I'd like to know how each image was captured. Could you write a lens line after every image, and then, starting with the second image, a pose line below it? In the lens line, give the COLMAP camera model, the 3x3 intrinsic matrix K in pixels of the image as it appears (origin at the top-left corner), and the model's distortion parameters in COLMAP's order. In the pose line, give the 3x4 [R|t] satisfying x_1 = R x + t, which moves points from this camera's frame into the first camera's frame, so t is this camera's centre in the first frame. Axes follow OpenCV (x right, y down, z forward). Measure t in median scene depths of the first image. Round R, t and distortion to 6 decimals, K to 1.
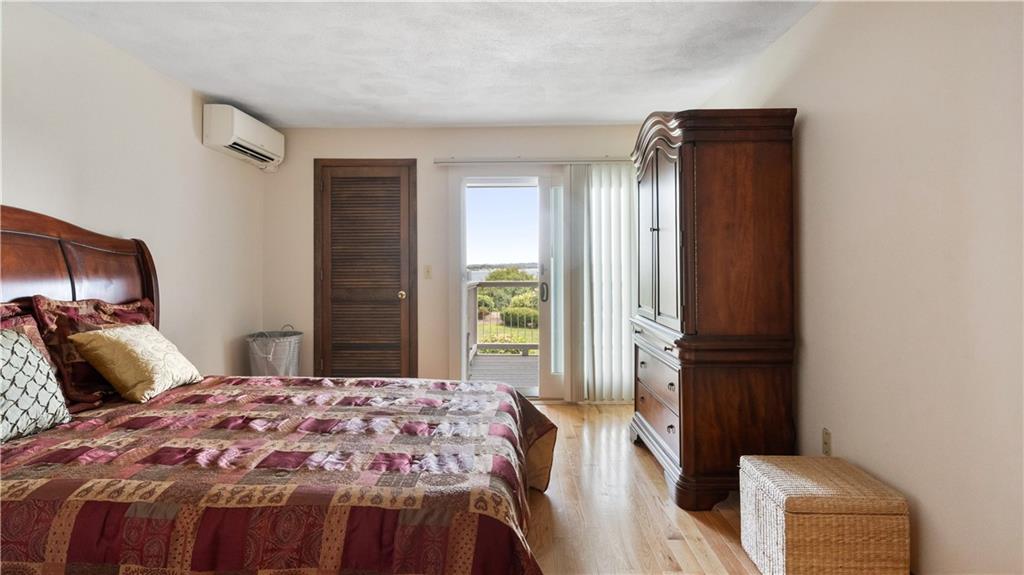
lens RADIAL K [[529.6, 0, 497.8], [0, 529.6, 265.6], [0, 0, 1]] dist [-0.004984, 0.000051]
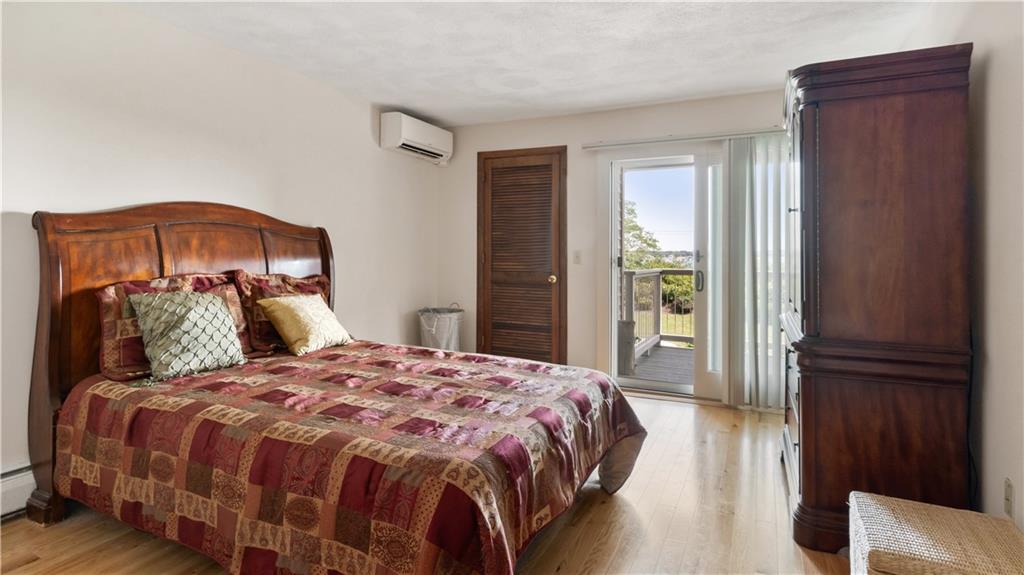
lens RADIAL K [[529.6, 0, 489.0], [0, 529.6, 251.1], [0, 0, 1]] dist [-0.004984, 0.000051]
pose [[0.905057, 0.008854, -0.425197, 0.257368], [-0.009131, 0.999957, 0.001386, 0.001233], [0.425191, 0.002628, 0.905100, 0.037761]]
